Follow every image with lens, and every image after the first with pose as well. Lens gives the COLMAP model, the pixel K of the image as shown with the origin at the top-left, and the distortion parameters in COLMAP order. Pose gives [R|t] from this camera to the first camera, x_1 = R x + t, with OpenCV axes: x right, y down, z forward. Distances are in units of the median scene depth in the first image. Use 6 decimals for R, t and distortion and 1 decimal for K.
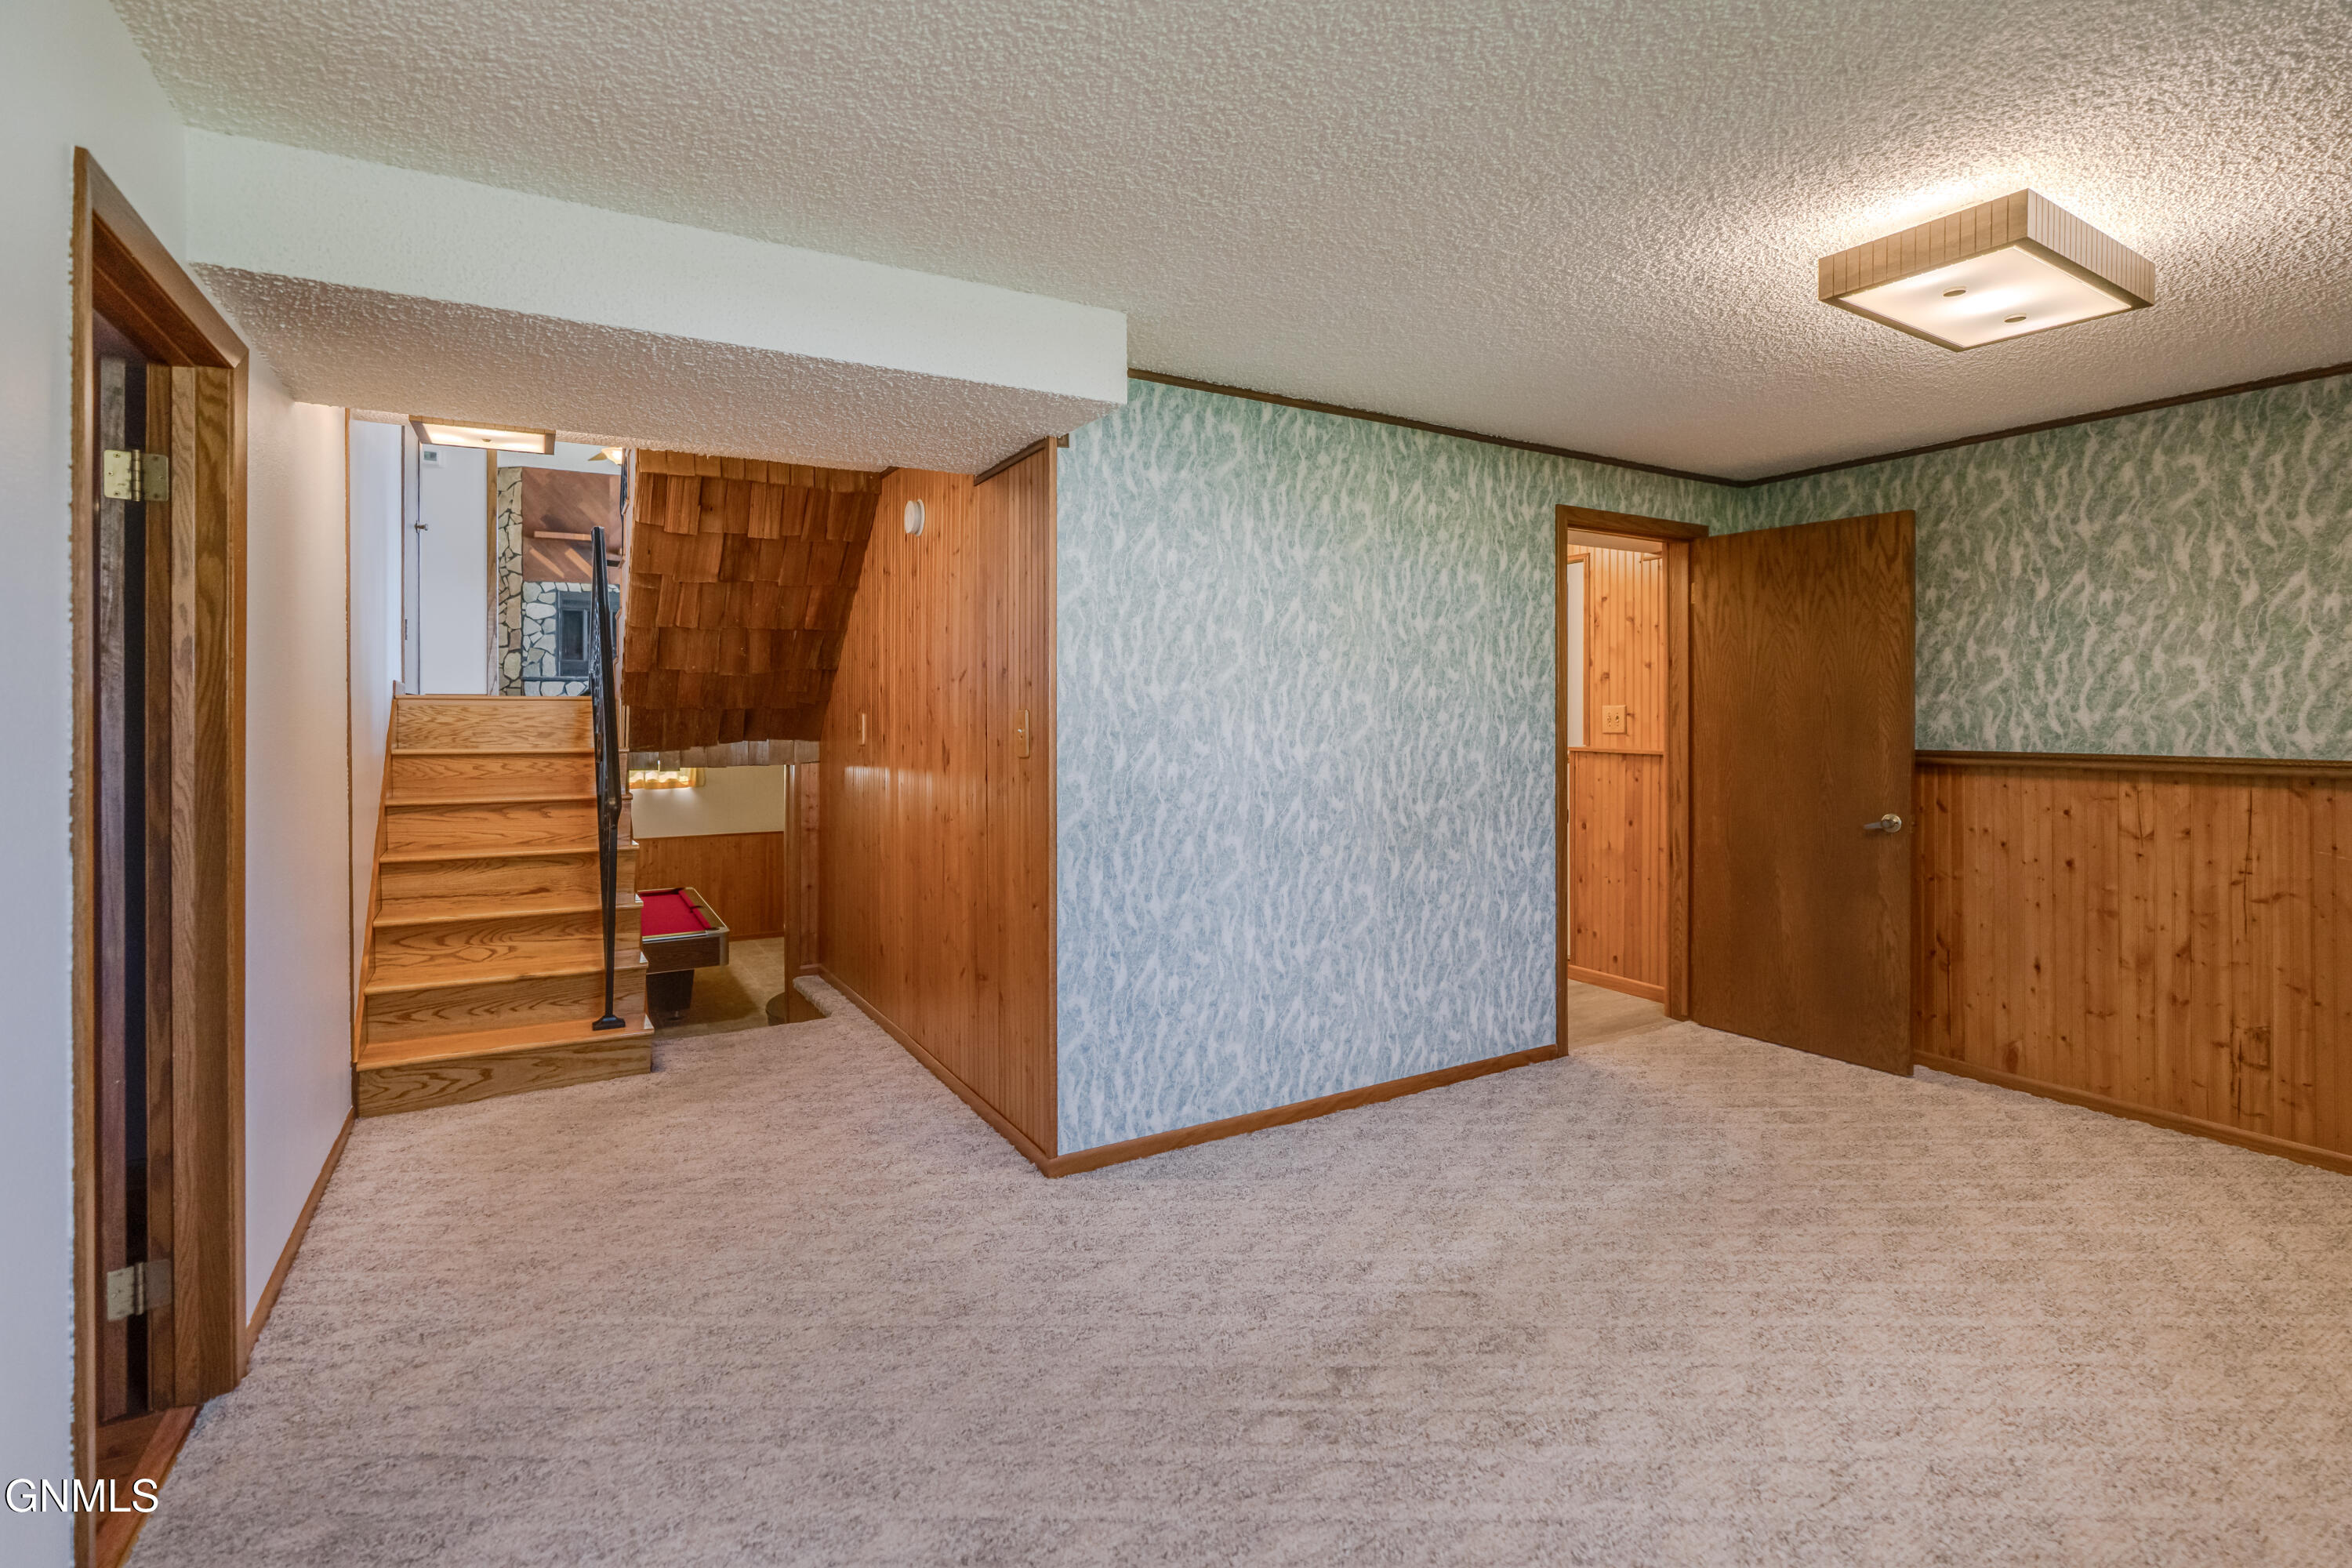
lens RADIAL K [[1084.1, 0, 1171.5], [0, 1084.1, 722.5], [0, 0, 1]] dist [-0.008829, 0.002715]
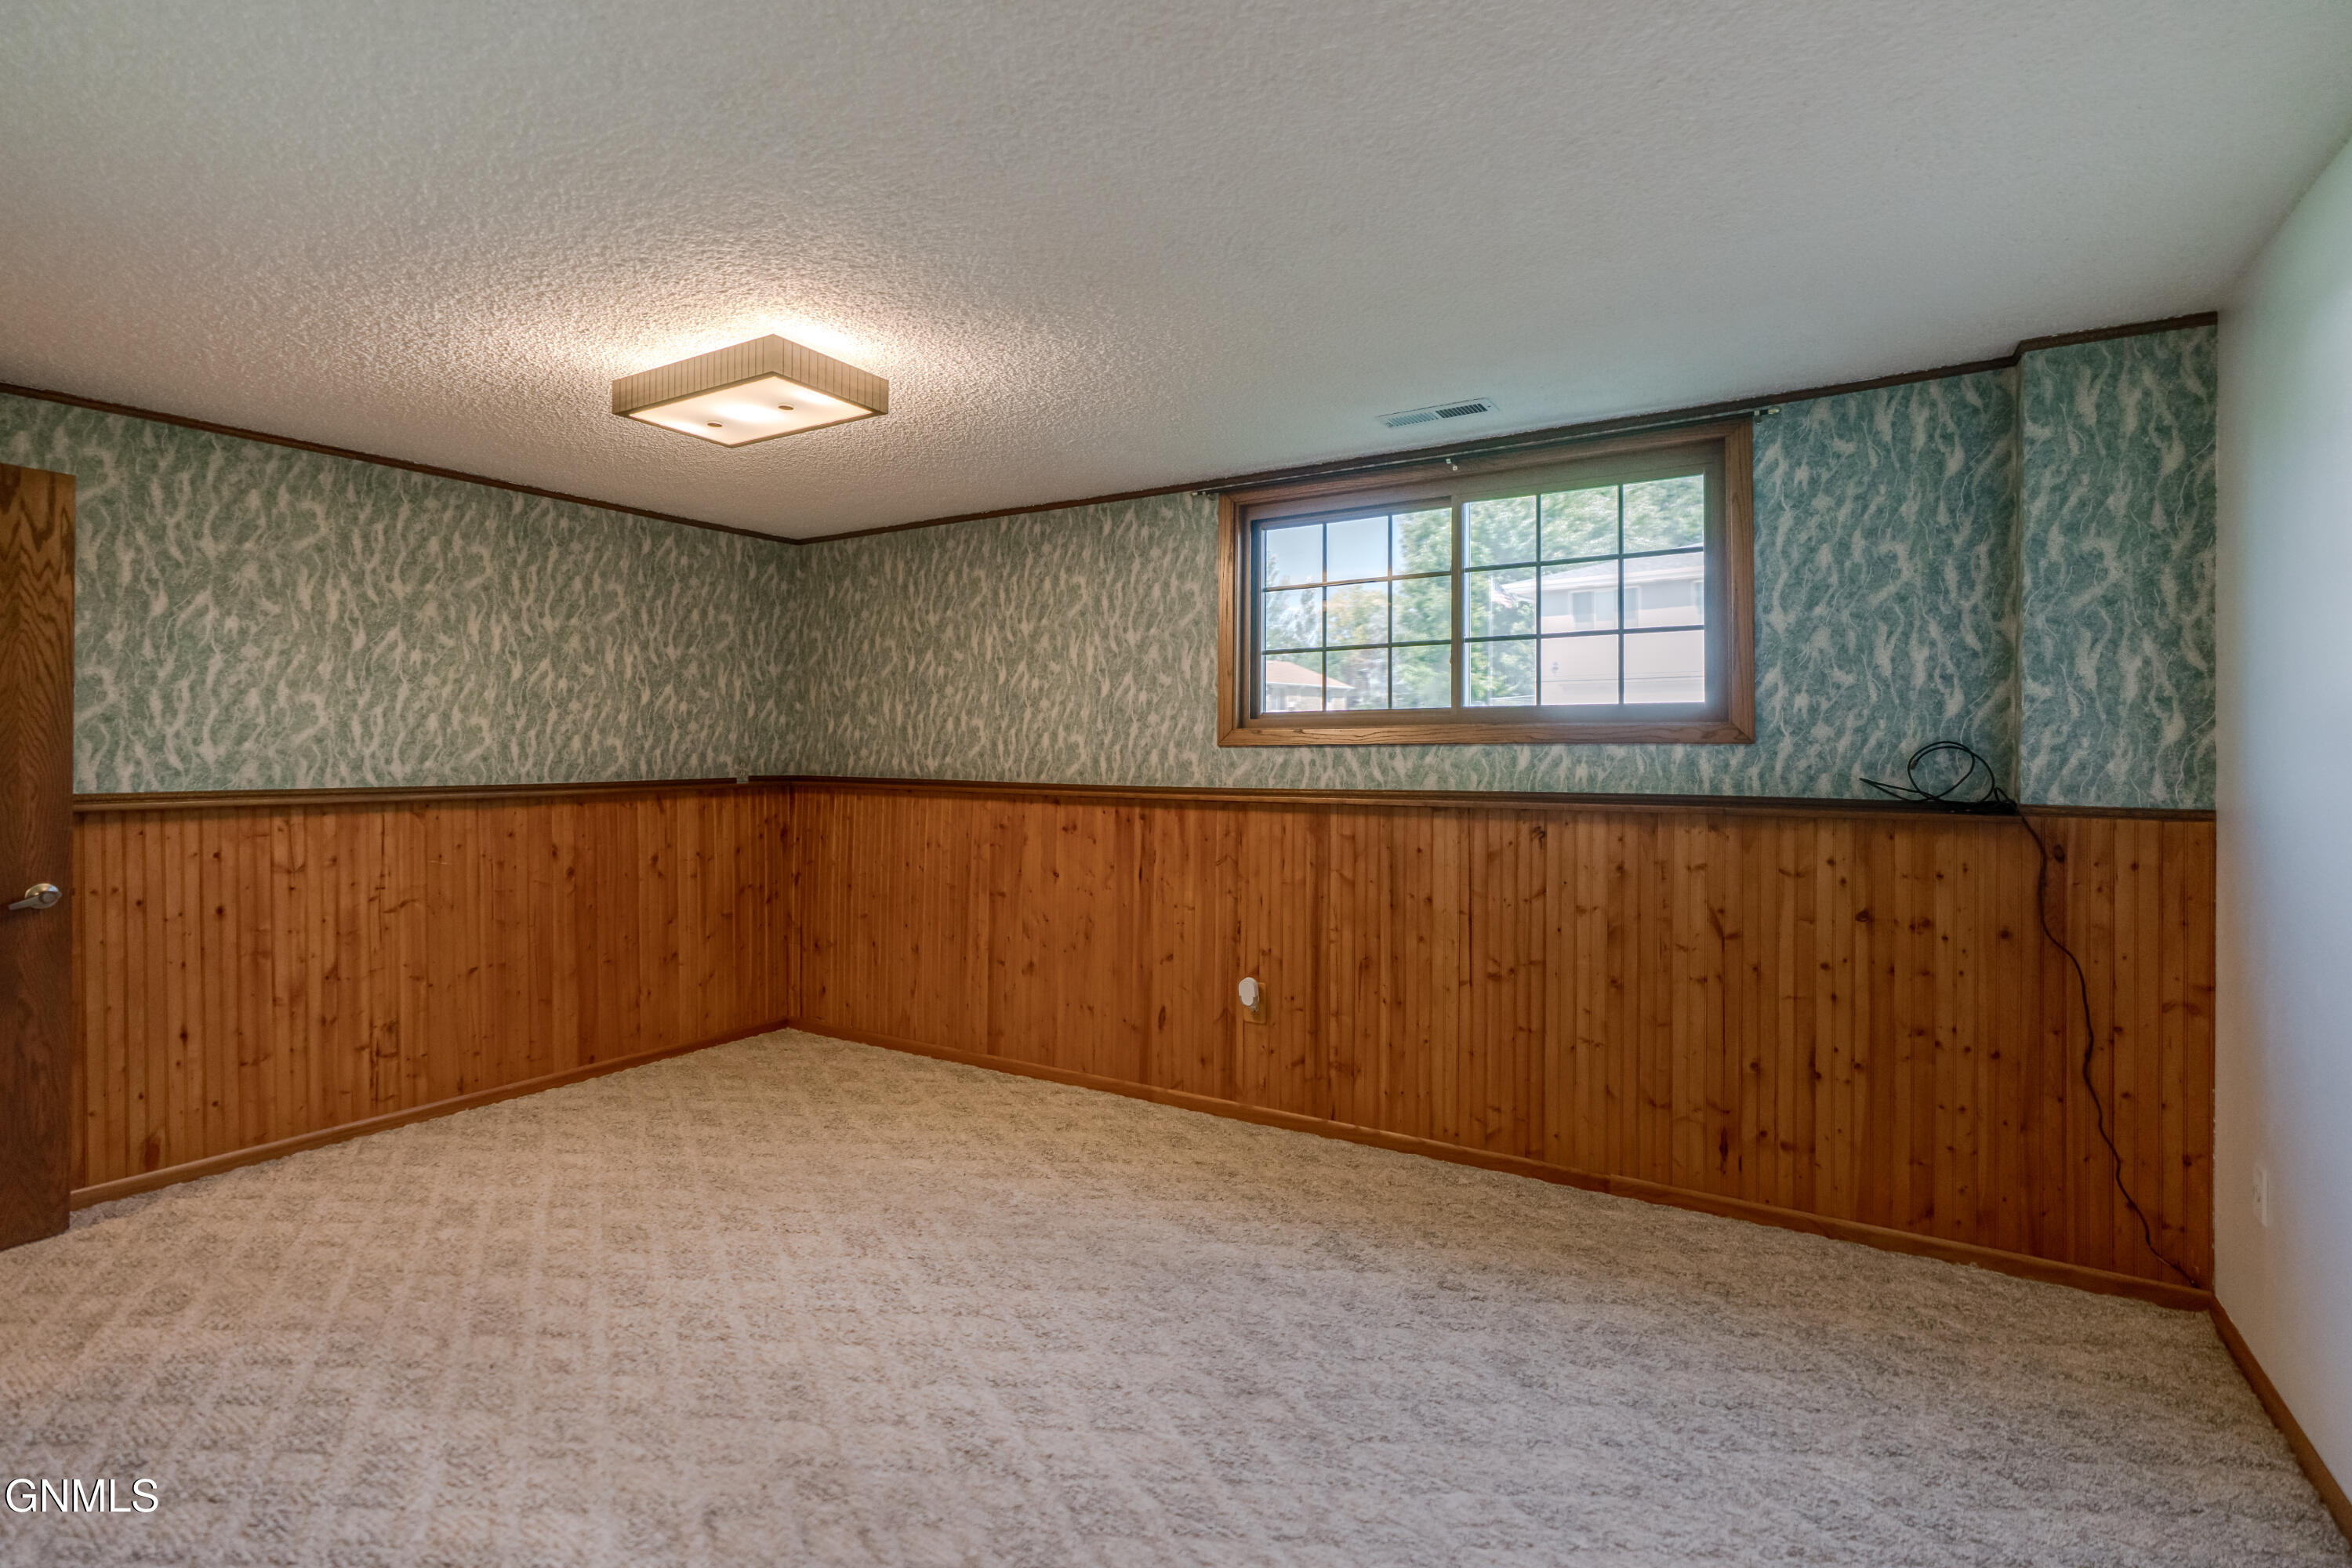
lens RADIAL K [[1084.1, 0, 1171.9], [0, 1084.1, 761.2], [0, 0, 1]] dist [-0.008829, 0.002715]
pose [[-0.455900, -0.005467, 0.890014, -0.365432], [0.008136, 0.999914, 0.010310, 0.000750], [-0.889994, 0.011942, -0.455816, 0.723207]]
